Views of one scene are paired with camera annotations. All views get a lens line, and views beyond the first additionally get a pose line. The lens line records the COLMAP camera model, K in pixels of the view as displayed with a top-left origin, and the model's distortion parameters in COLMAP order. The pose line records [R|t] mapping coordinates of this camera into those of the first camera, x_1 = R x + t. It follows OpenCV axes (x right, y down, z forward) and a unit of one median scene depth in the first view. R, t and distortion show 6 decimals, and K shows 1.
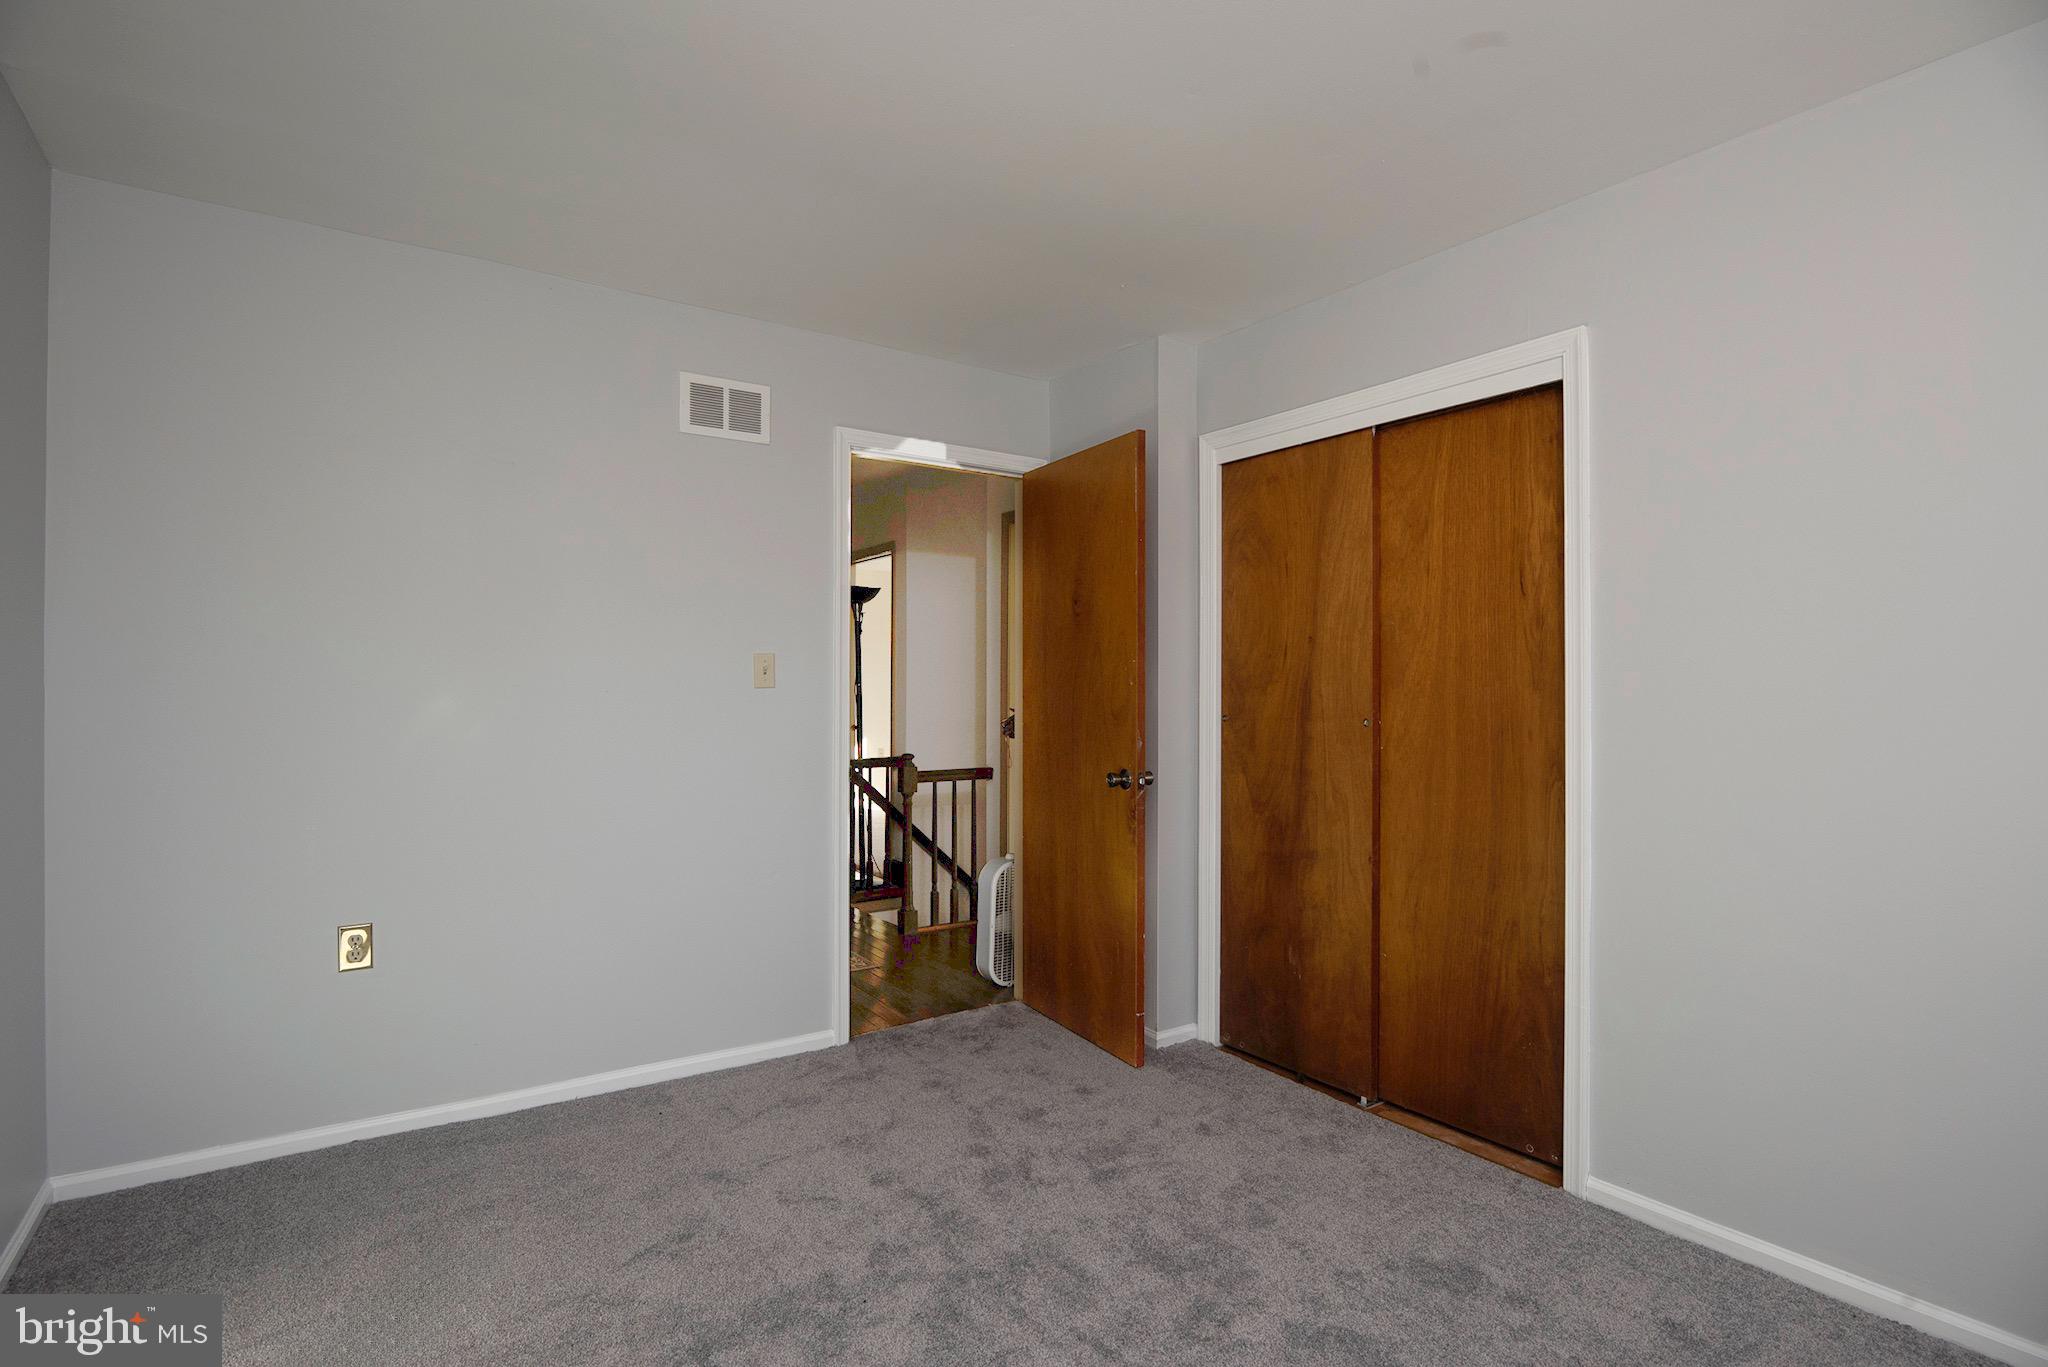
lens RADIAL K [[1001.8, 0, 1017.9], [0, 1001.8, 687.4], [0, 0, 1]] dist [-0.019109, -0.001096]
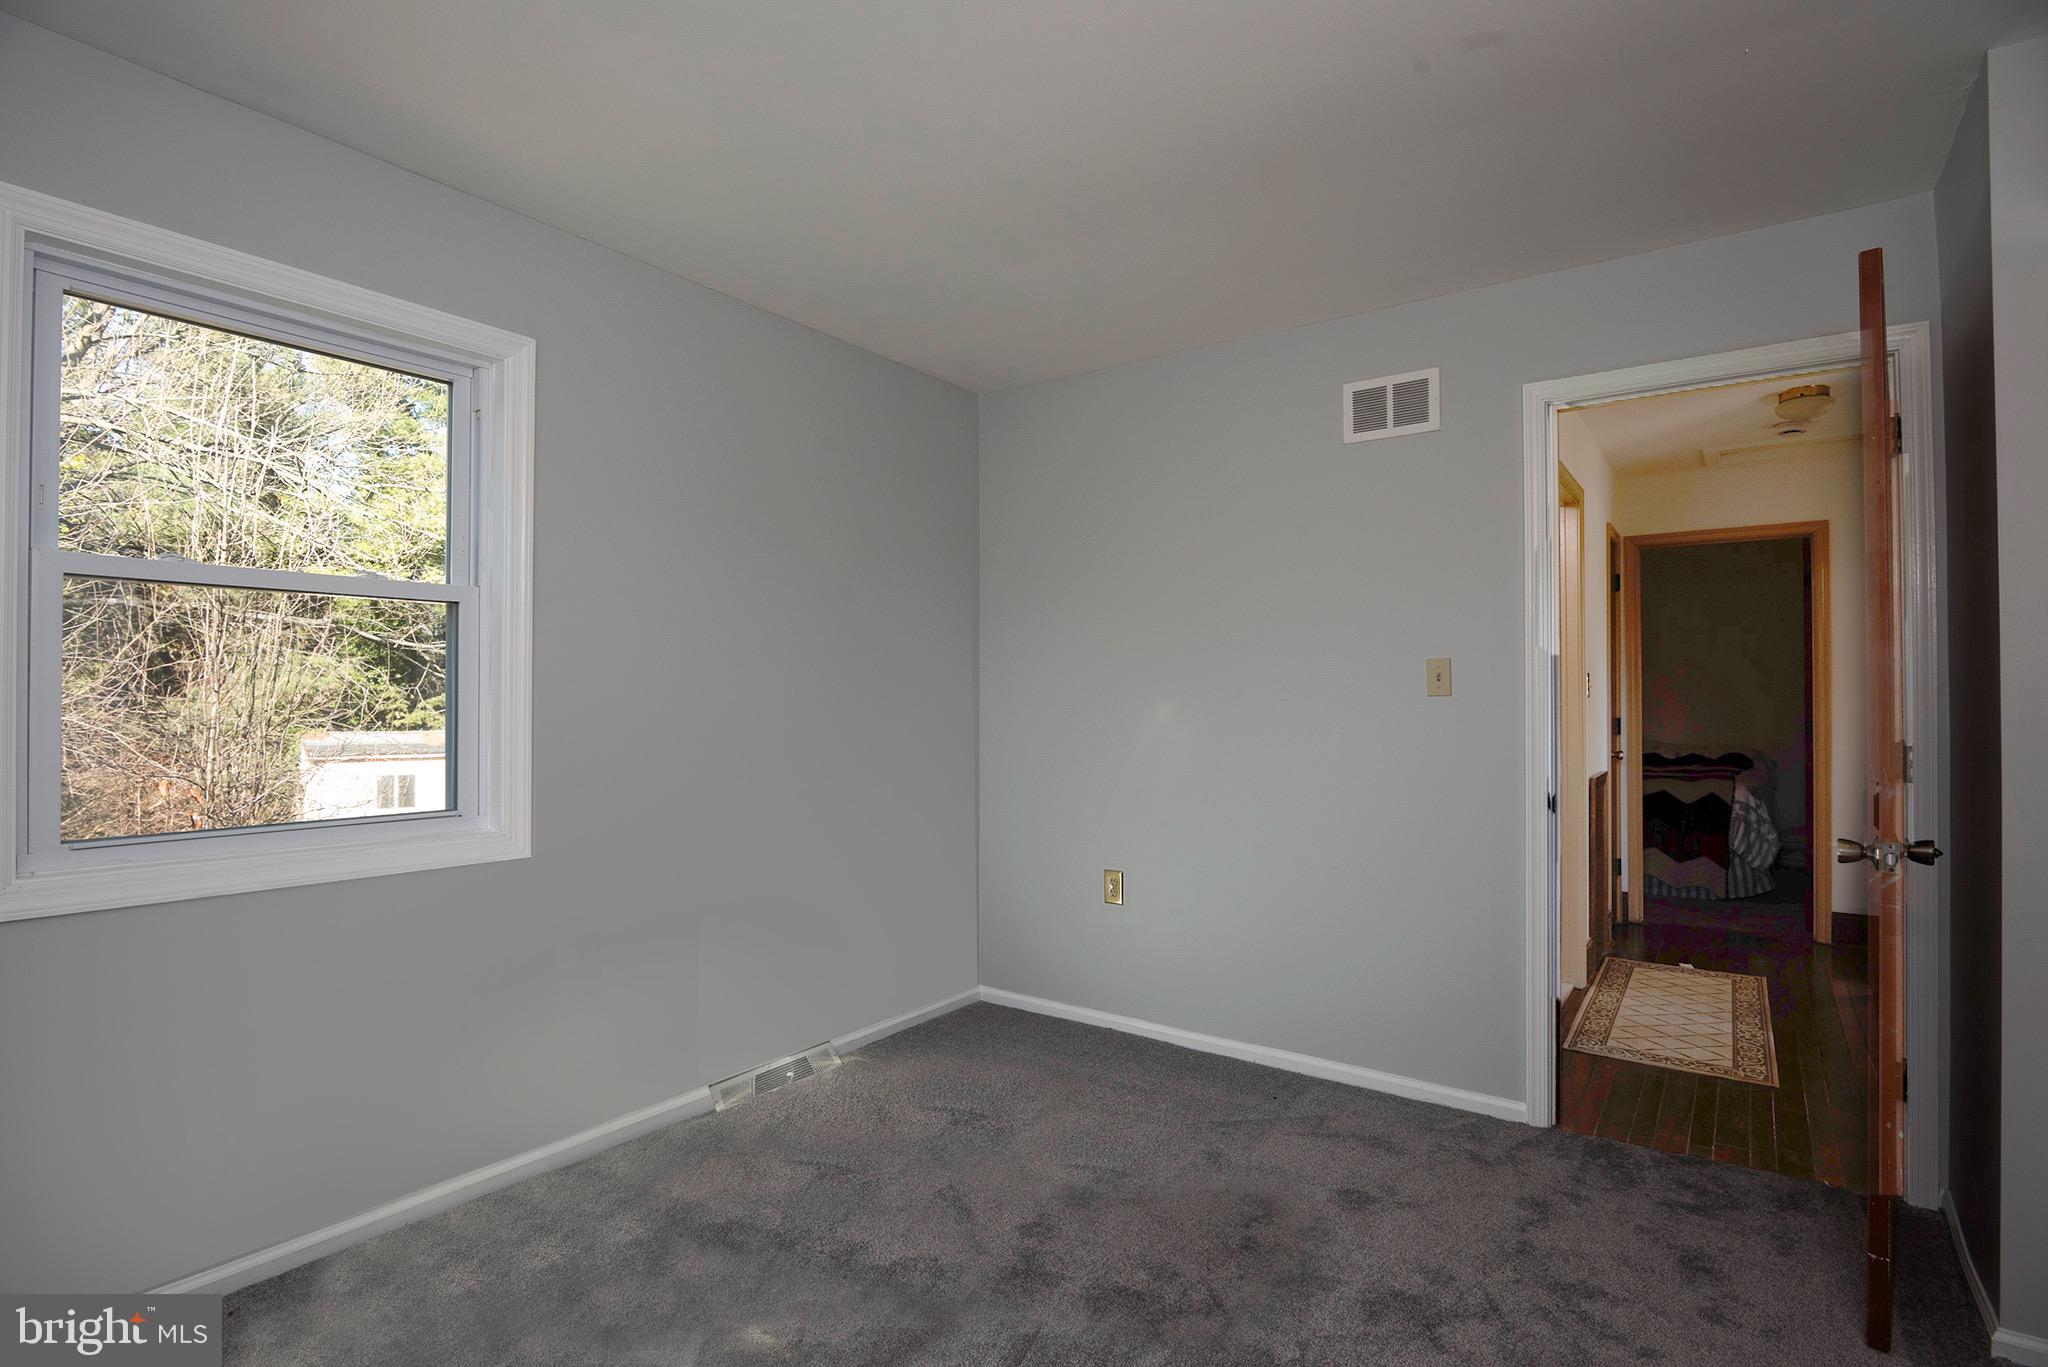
lens RADIAL K [[1001.8, 0, 1014.7], [0, 1001.8, 684.7], [0, 0, 1]] dist [-0.019109, -0.001096]
pose [[0.334954, -0.014033, -0.942130, 0.495856], [0.002753, 0.999899, -0.013915, 0.001831], [0.942230, 0.002068, 0.334959, 0.340947]]
